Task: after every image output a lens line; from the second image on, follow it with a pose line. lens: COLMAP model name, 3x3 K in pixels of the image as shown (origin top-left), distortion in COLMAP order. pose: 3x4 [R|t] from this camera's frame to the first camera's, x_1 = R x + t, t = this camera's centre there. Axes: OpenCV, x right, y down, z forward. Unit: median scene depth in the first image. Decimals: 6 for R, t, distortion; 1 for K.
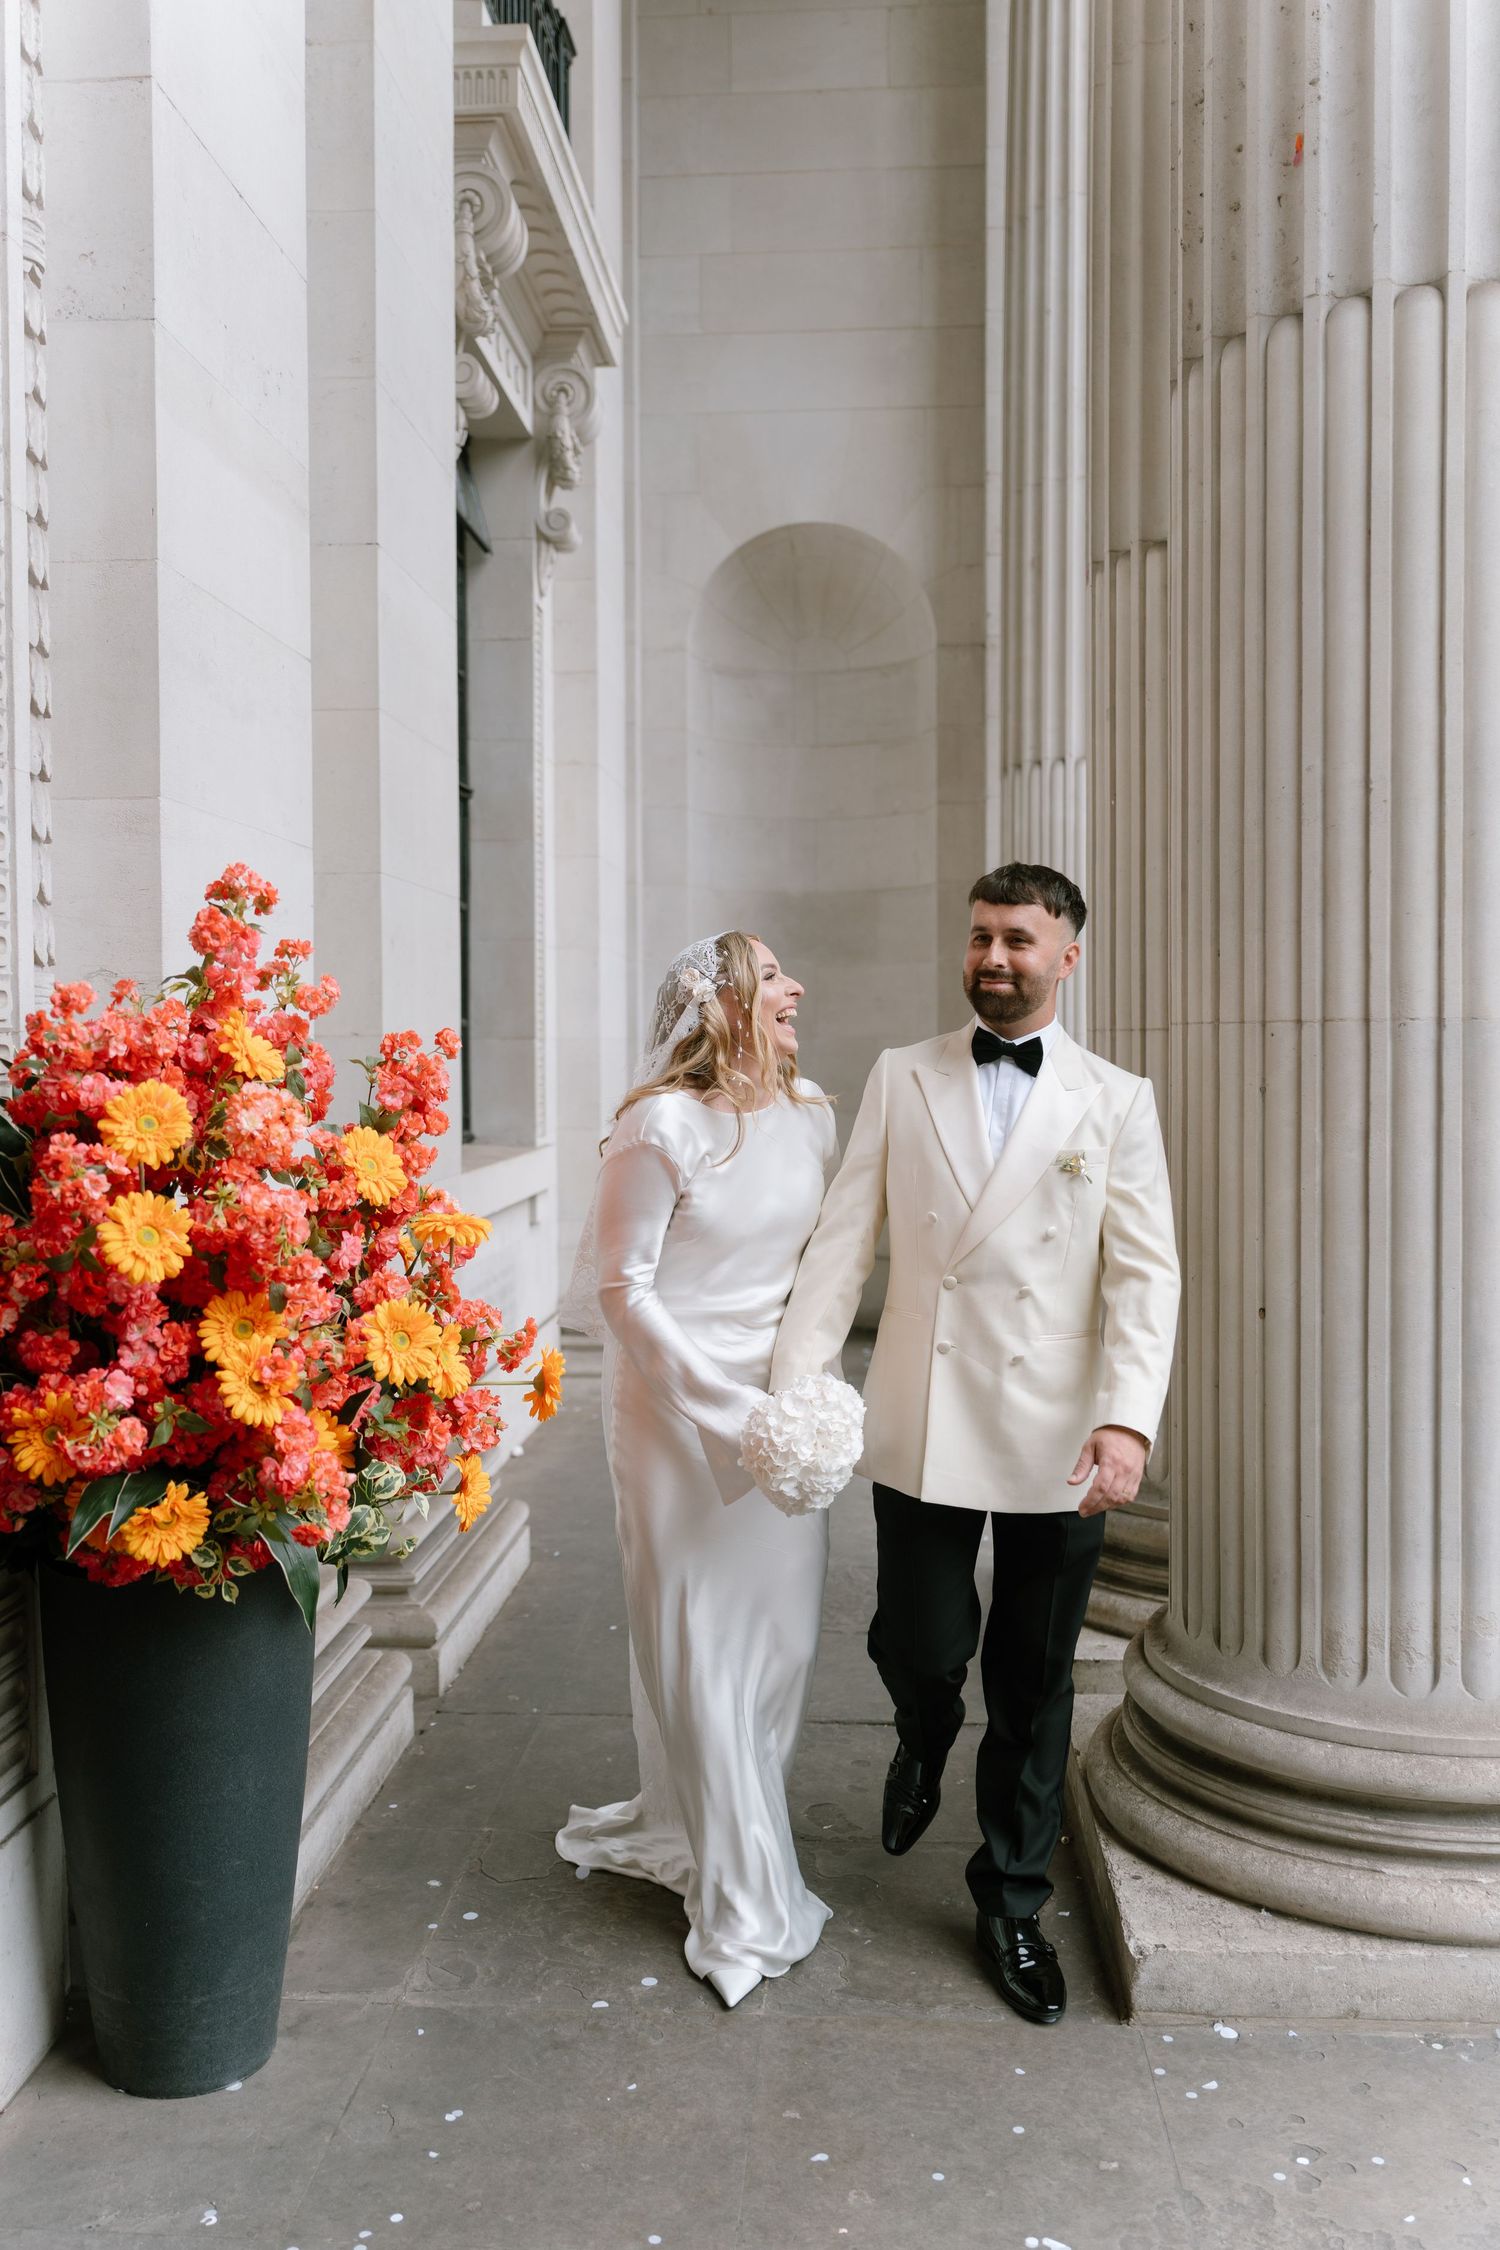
lens RADIAL K [[1931.4, 0, 742.3], [0, 1931.4, 1104.3], [0, 0, 1]] dist [0.003564, 0.000968]
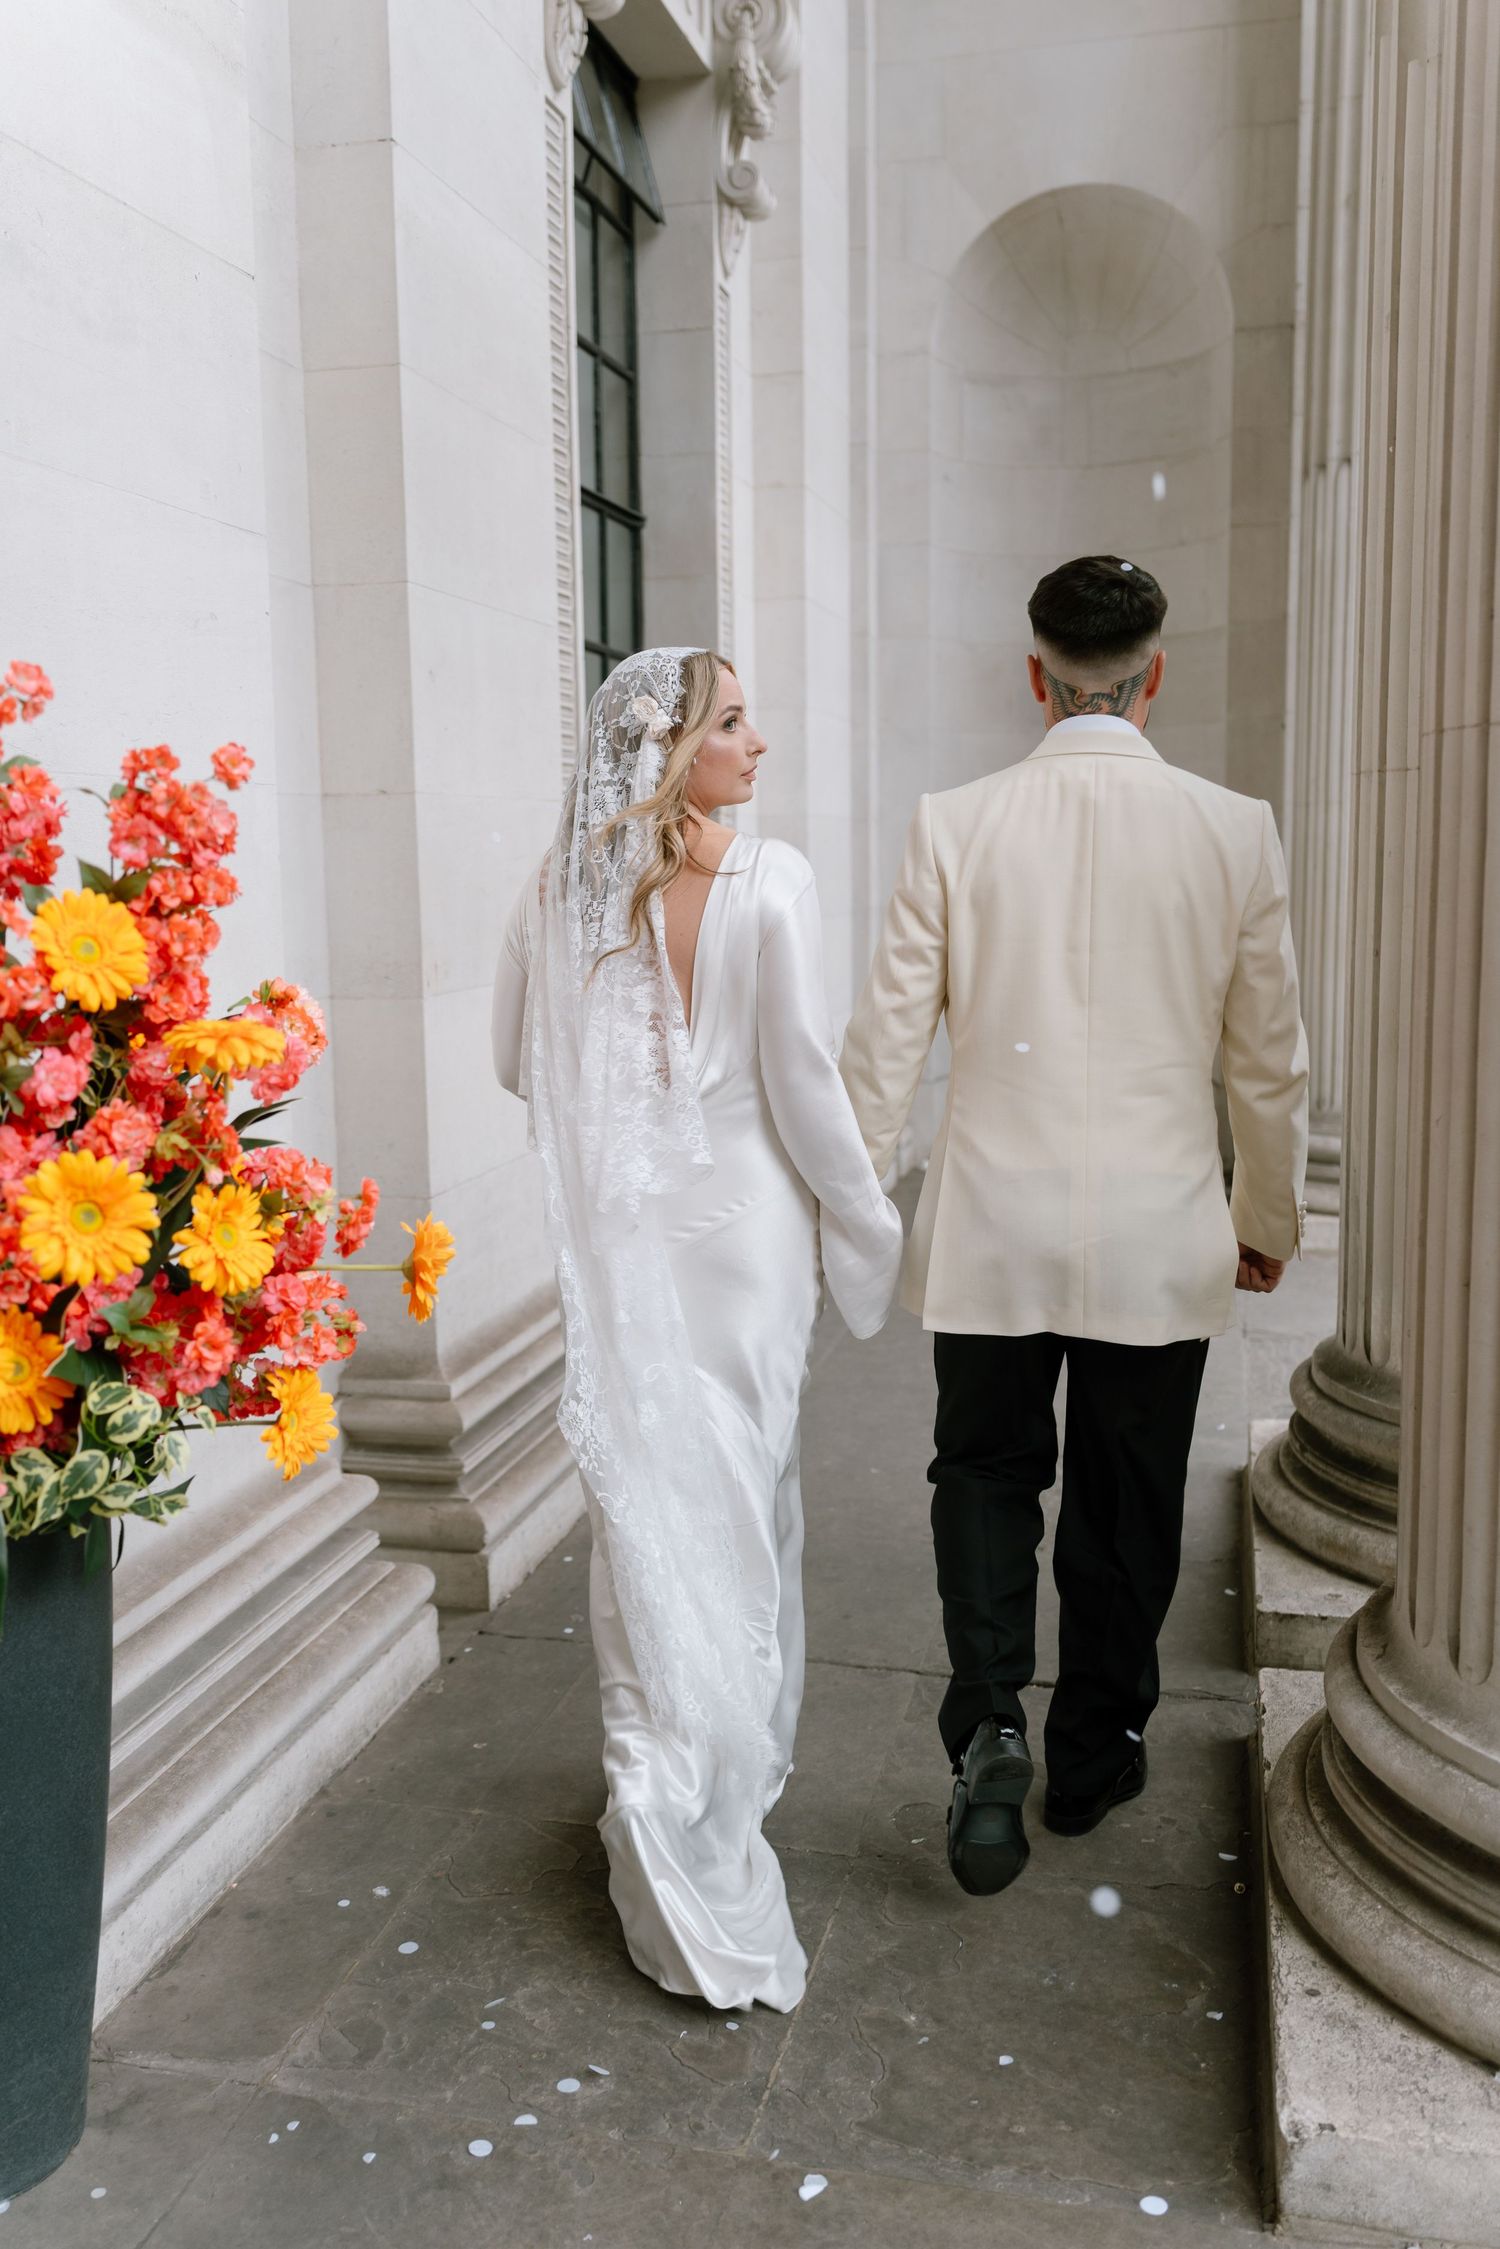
lens RADIAL K [[1988.7, 0, 722.1], [0, 1988.7, 1125.5], [0, 0, 1]] dist [0.004518, -0.007012]
pose [[0.985029, 0.012725, -0.171919, 0.109255], [0.006283, 0.993959, 0.109573, 0.015502], [0.172274, -0.109013, 0.978998, 0.291672]]
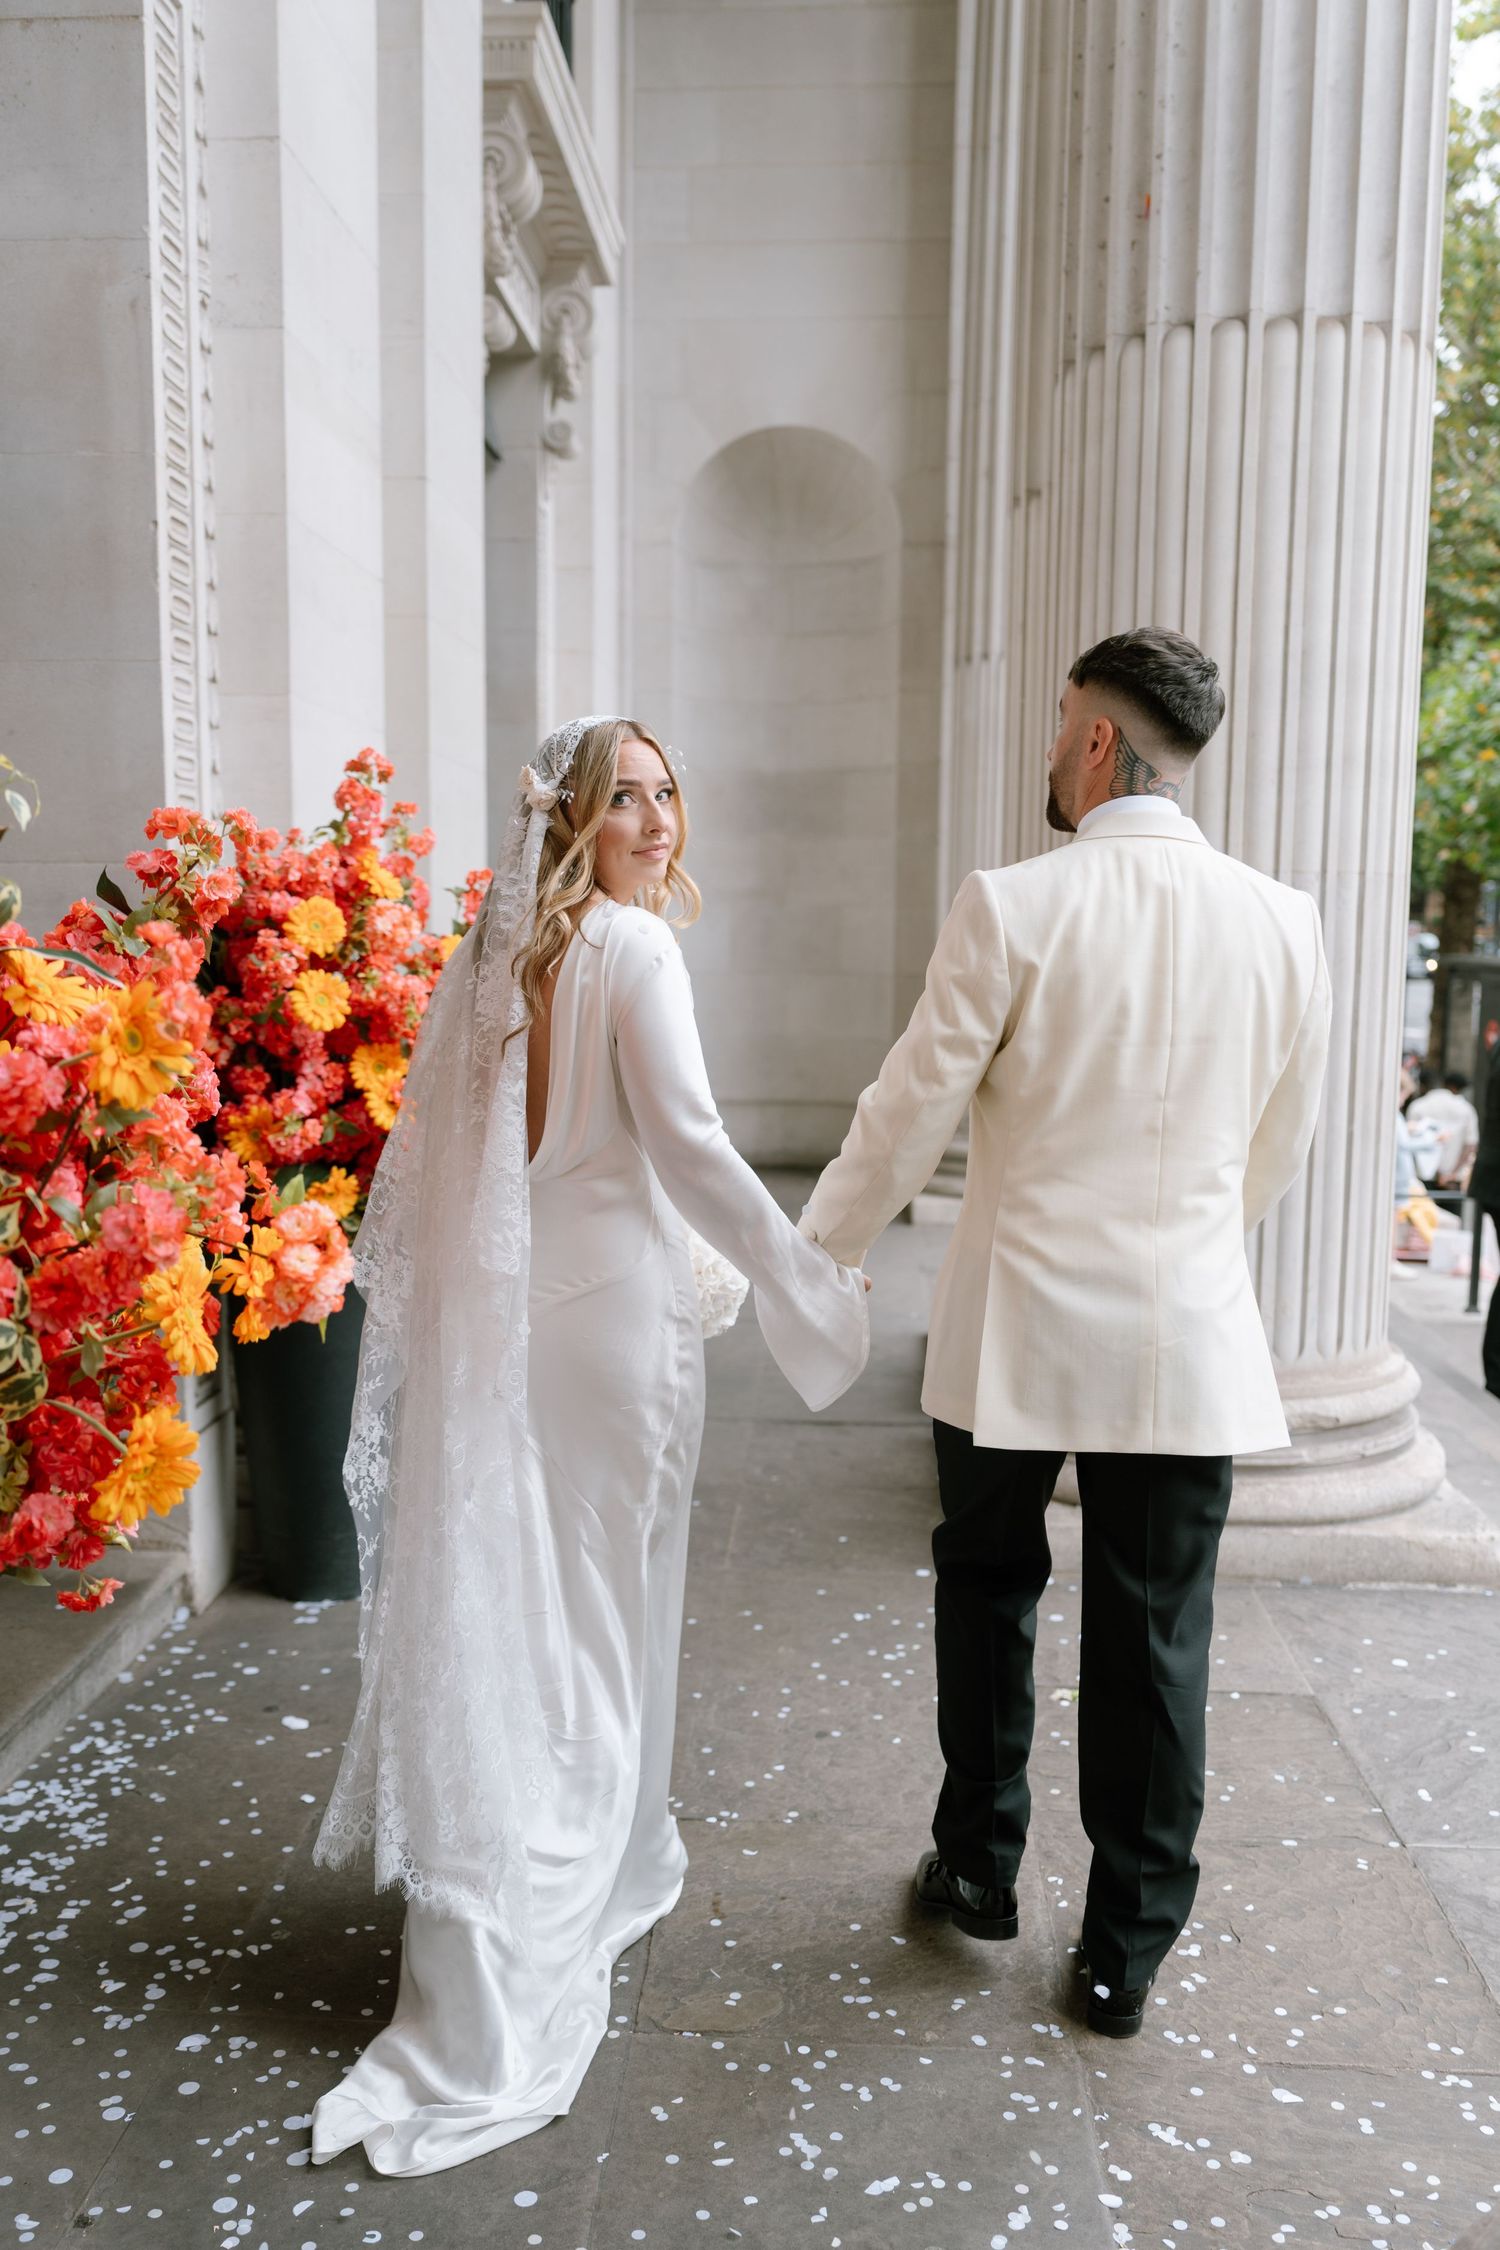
lens RADIAL K [[1906.2, 0, 718.9], [0, 1906.2, 1179.0], [0, 0, 1]] dist [0.003694, -0.000928]
pose [[0.999919, 0.012707, 0.001084, 0.001238], [-0.012751, 0.994662, 0.102396, 0.035926], [0.000223, -0.102402, 0.994743, -0.345583]]
